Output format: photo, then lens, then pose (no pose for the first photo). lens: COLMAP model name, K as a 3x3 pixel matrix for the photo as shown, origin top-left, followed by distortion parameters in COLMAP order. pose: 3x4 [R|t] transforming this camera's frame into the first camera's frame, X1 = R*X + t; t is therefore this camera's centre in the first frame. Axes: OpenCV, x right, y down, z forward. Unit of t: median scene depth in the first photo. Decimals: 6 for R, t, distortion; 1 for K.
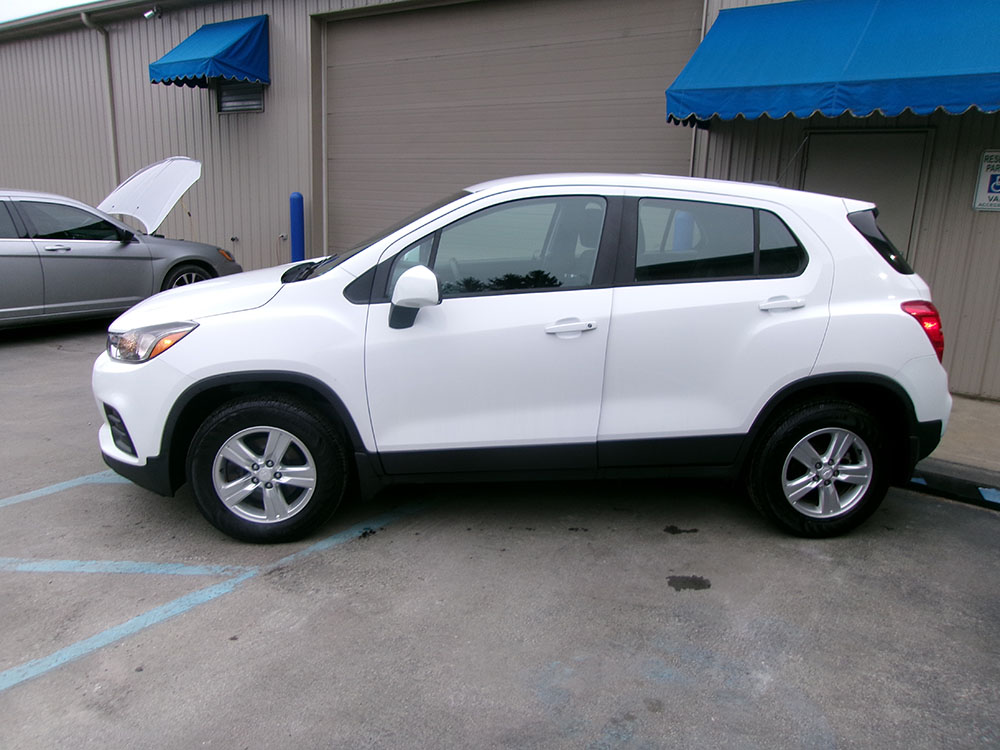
lens RADIAL K [[772.7, 0, 494.2], [0, 772.7, 375.1], [0, 0, 1]] dist [-0.013622, 0.029944]
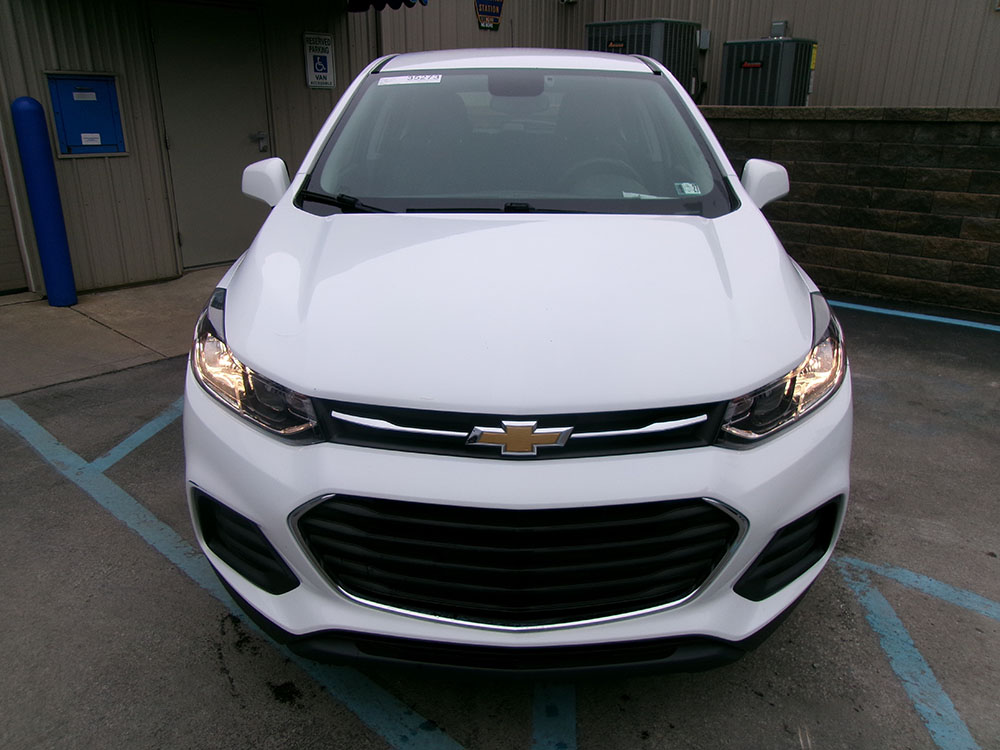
lens RADIAL K [[772.7, 0, 497.1], [0, 772.7, 372.8], [0, 0, 1]] dist [-0.013622, 0.029944]
pose [[0.104841, -0.360709, 0.926767, -0.578692], [0.228742, 0.915664, 0.330510, -0.155109], [-0.967825, 0.177340, 0.178509, 0.661564]]
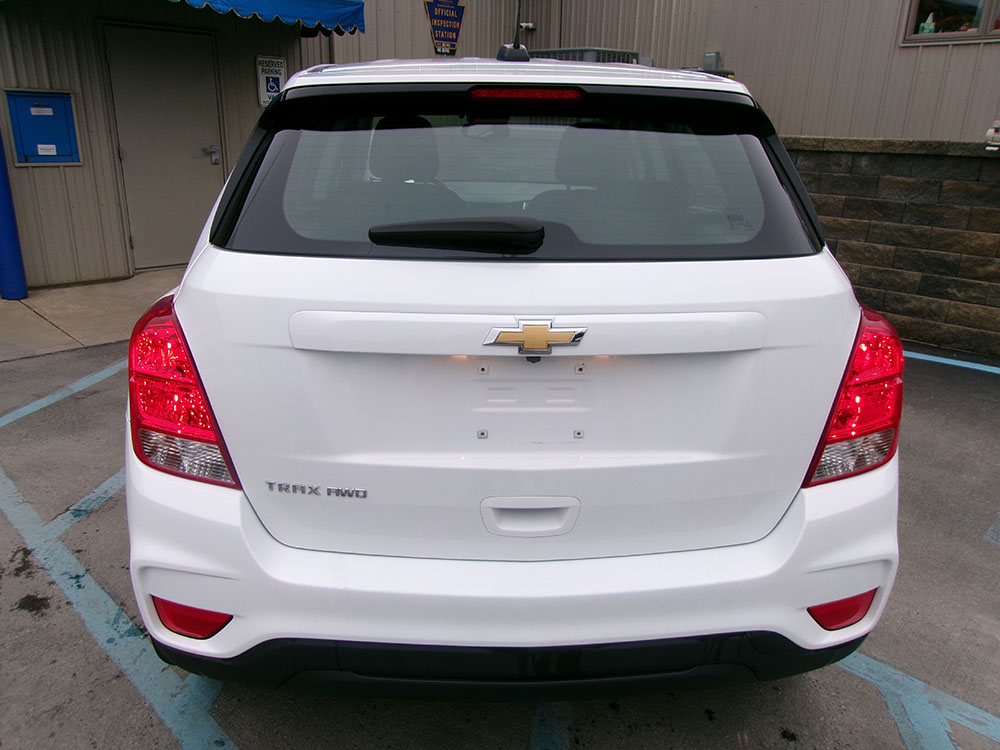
lens RADIAL K [[772.7, 0, 497.8], [0, 772.7, 373.1], [0, 0, 1]] dist [-0.013622, 0.029944]
pose [[0.154402, -0.339133, 0.927981, -0.633400], [0.211082, 0.928881, 0.304342, -0.125332], [-0.965196, 0.148889, 0.215006, 0.481816]]
